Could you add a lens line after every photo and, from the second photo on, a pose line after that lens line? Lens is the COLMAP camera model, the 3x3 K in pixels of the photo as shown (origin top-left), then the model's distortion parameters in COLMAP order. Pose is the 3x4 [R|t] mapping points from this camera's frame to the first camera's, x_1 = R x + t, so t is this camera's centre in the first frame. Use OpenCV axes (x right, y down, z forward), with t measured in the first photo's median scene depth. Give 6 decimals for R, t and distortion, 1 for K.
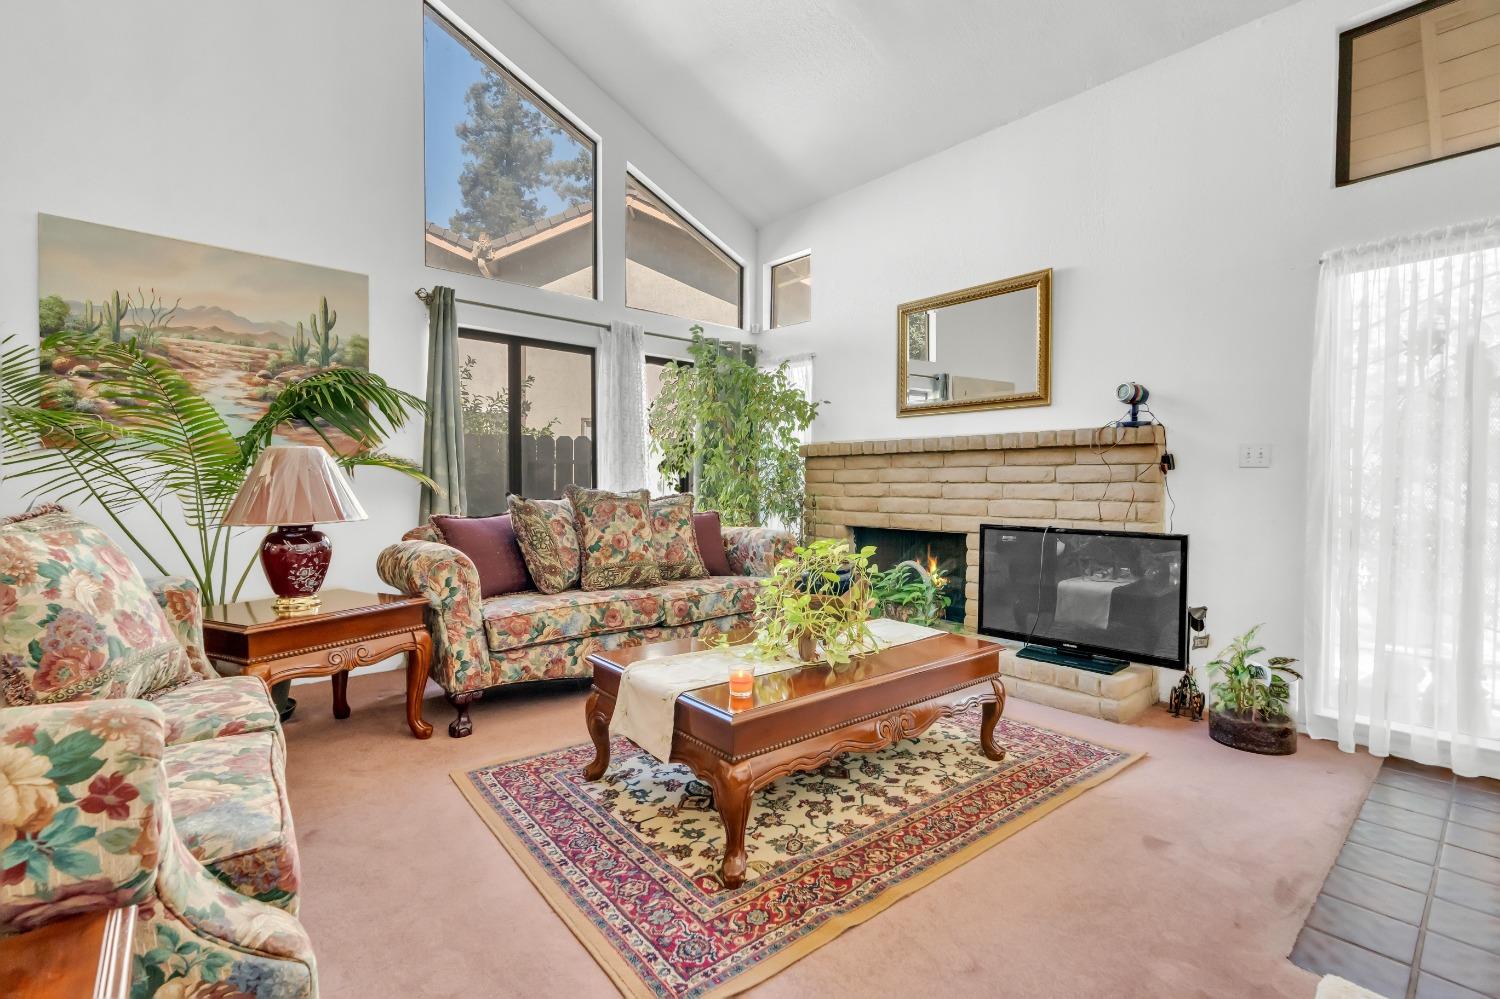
lens RADIAL K [[669.6, 0, 750.1], [0, 669.6, 499.3], [0, 0, 1]] dist [-0.006407, 0.003263]
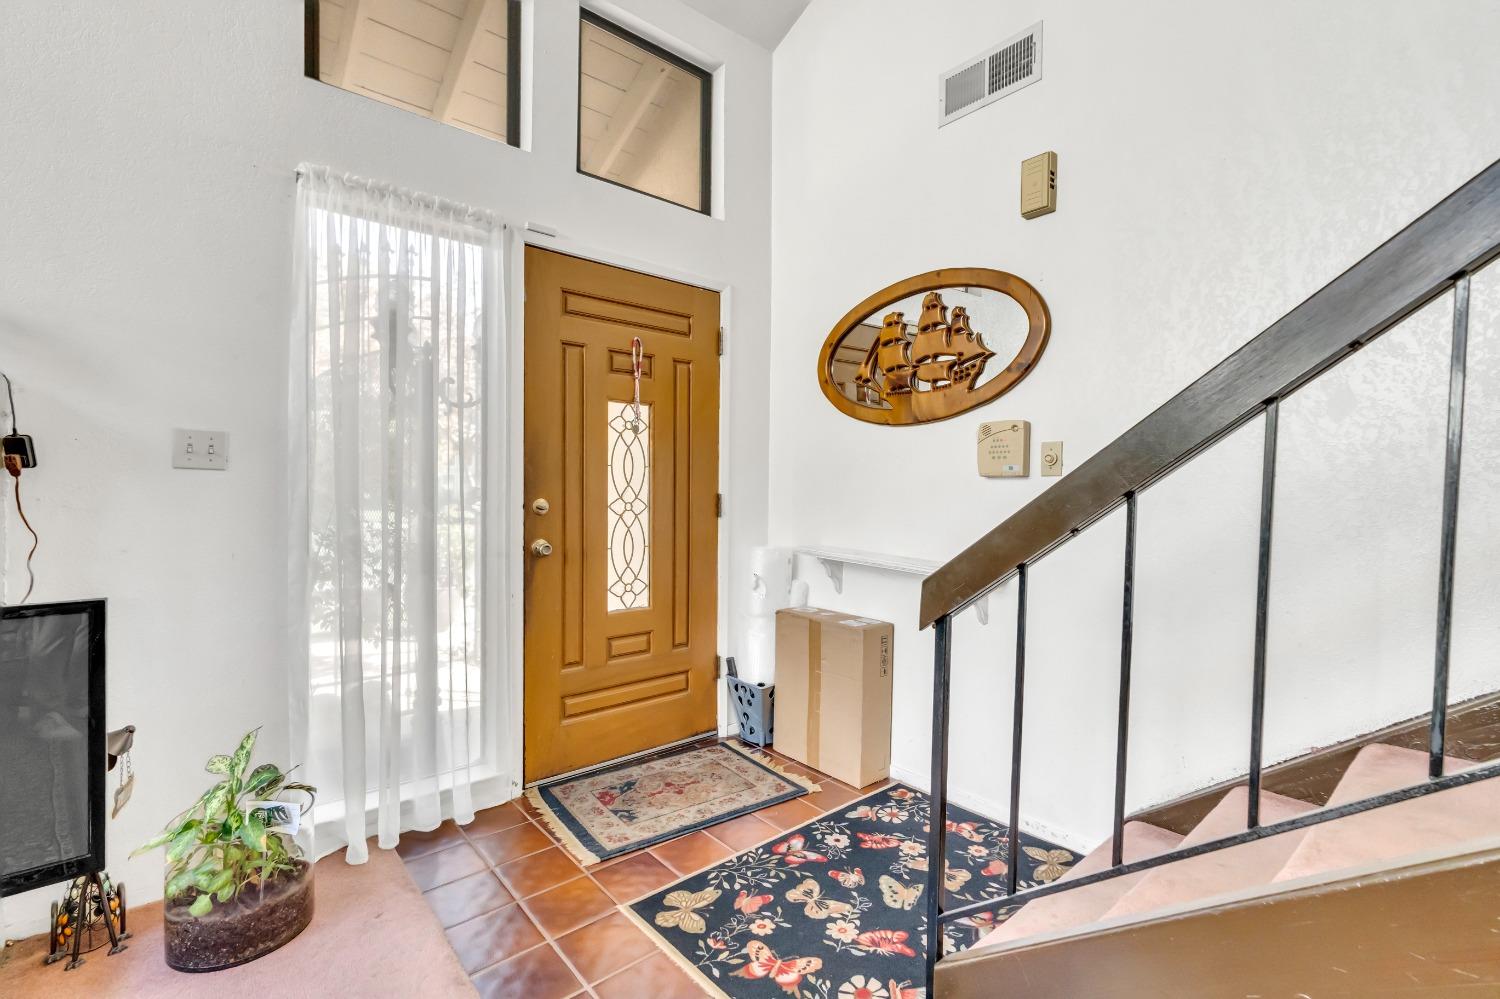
lens RADIAL K [[669.6, 0, 755.5], [0, 669.6, 493.1], [0, 0, 1]] dist [-0.006407, 0.003263]
pose [[0.009999, -0.013798, 0.999855, 0.158477], [0.016407, 0.999772, 0.013632, -0.026487], [-0.999815, 0.016269, 0.010223, 0.507287]]
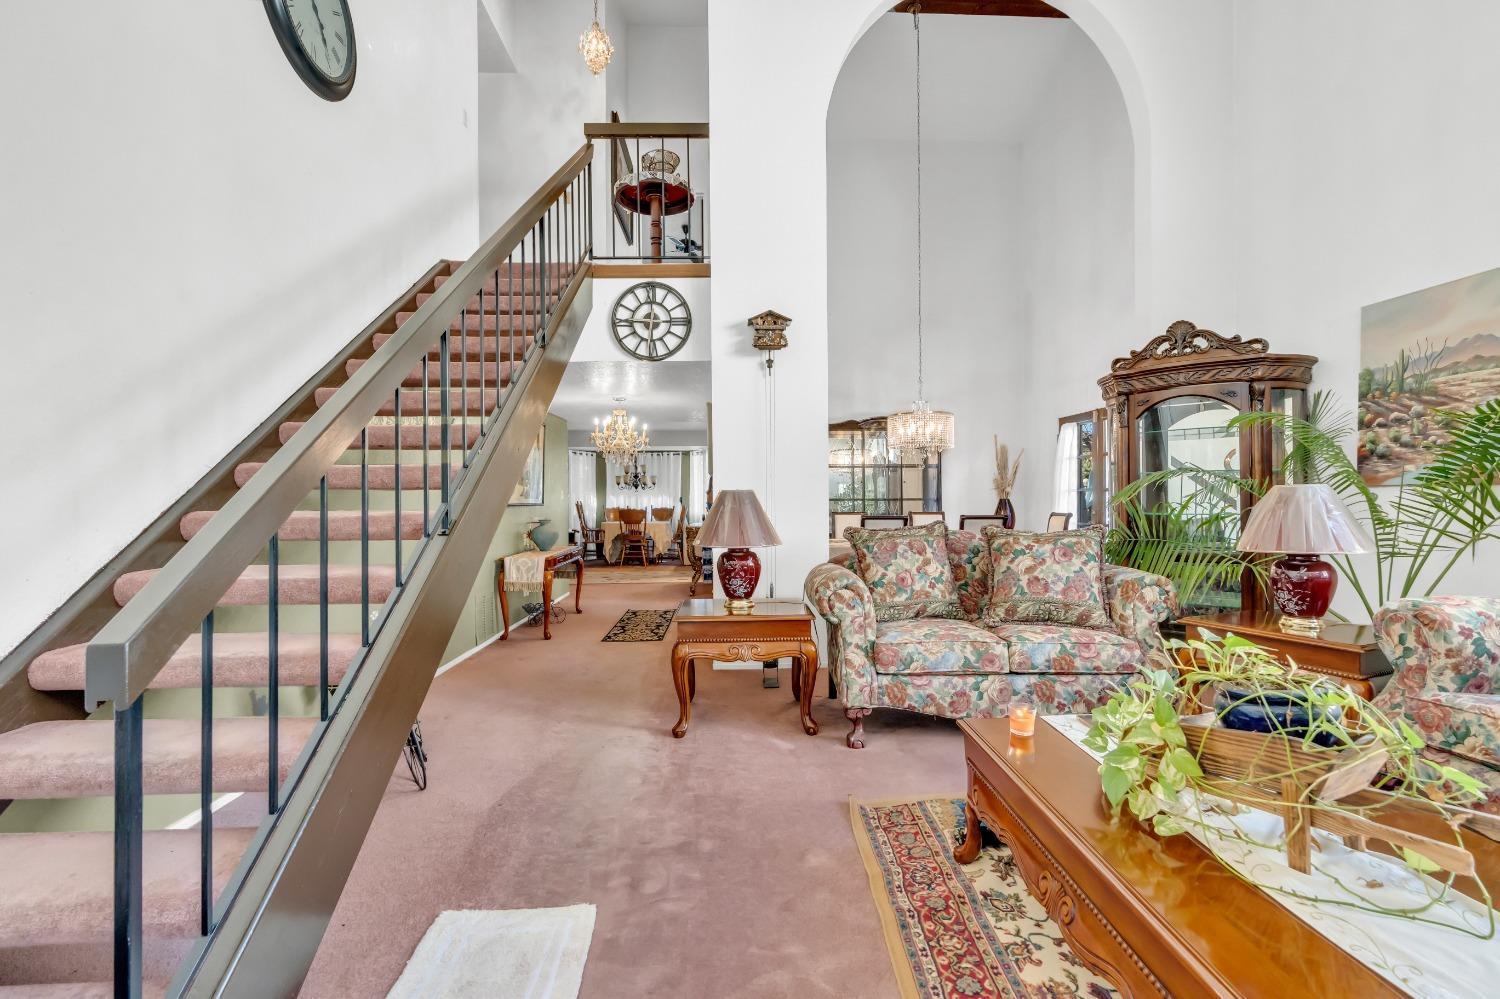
lens RADIAL K [[669.6, 0, 758.1], [0, 669.6, 502.3], [0, 0, 1]] dist [-0.006407, 0.003263]
pose [[-0.616717, 0.002604, -0.787181, 0.681493], [-0.019848, 0.999625, 0.018857, -0.044949], [0.786935, 0.027253, -0.616434, 0.859036]]
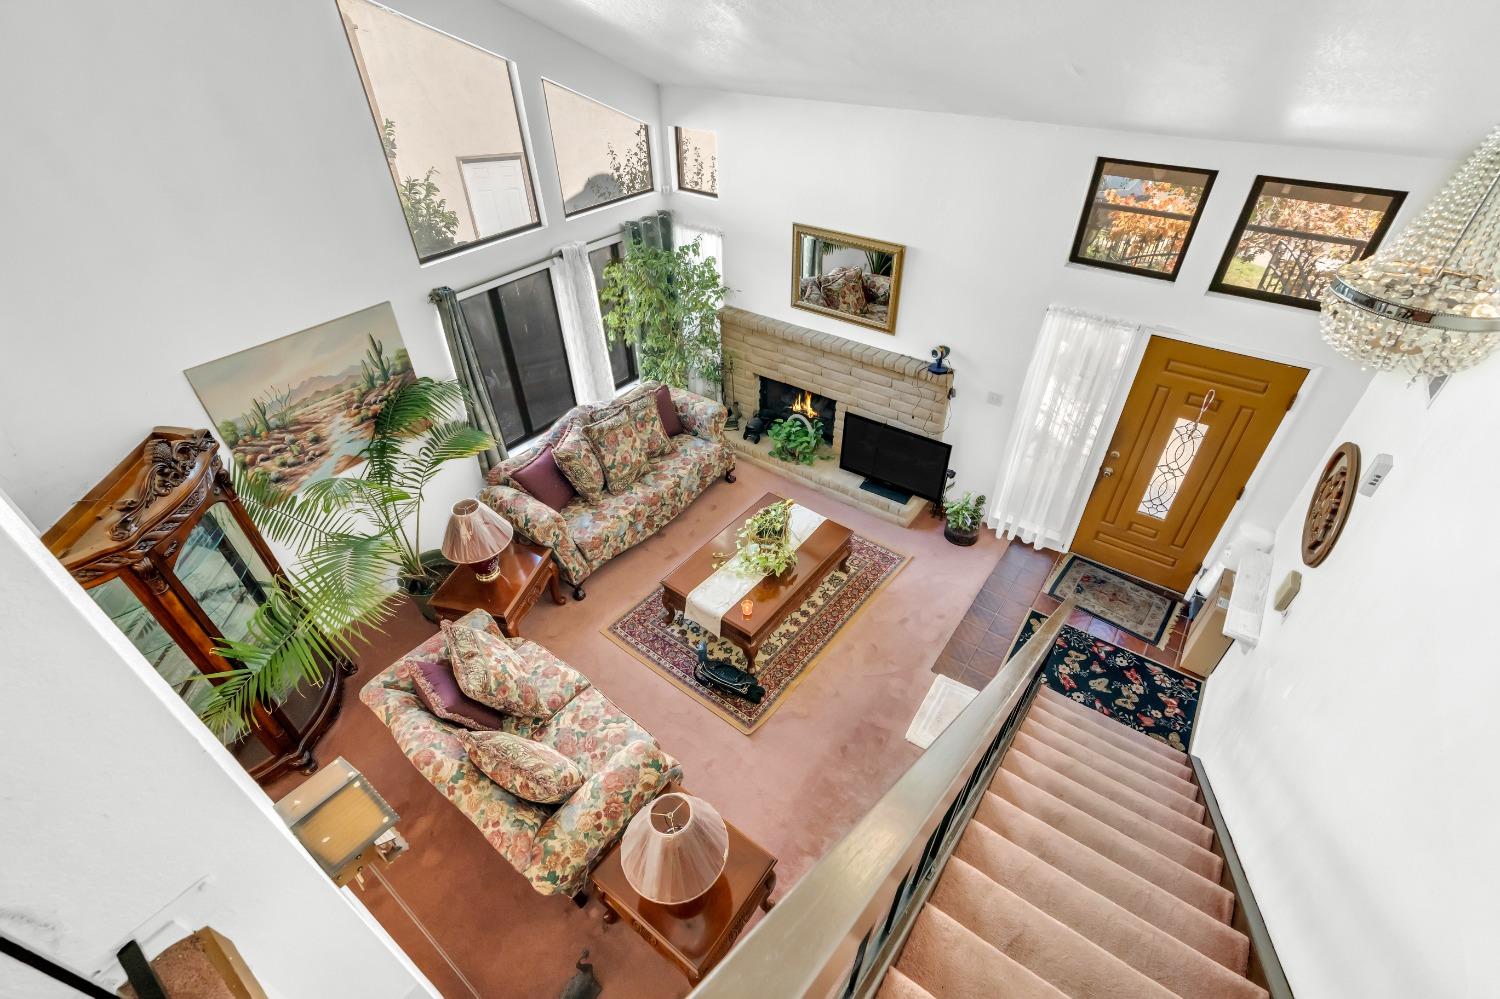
lens RADIAL K [[669.6, 0, 754.2], [0, 669.6, 504.1], [0, 0, 1]] dist [-0.006407, 0.003263]
pose [[0.973916, -0.151272, 0.169131, -0.222595], [0.017945, 0.794376, 0.607161, -0.971054], [-0.226200, -0.588288, 0.776370, -0.422475]]
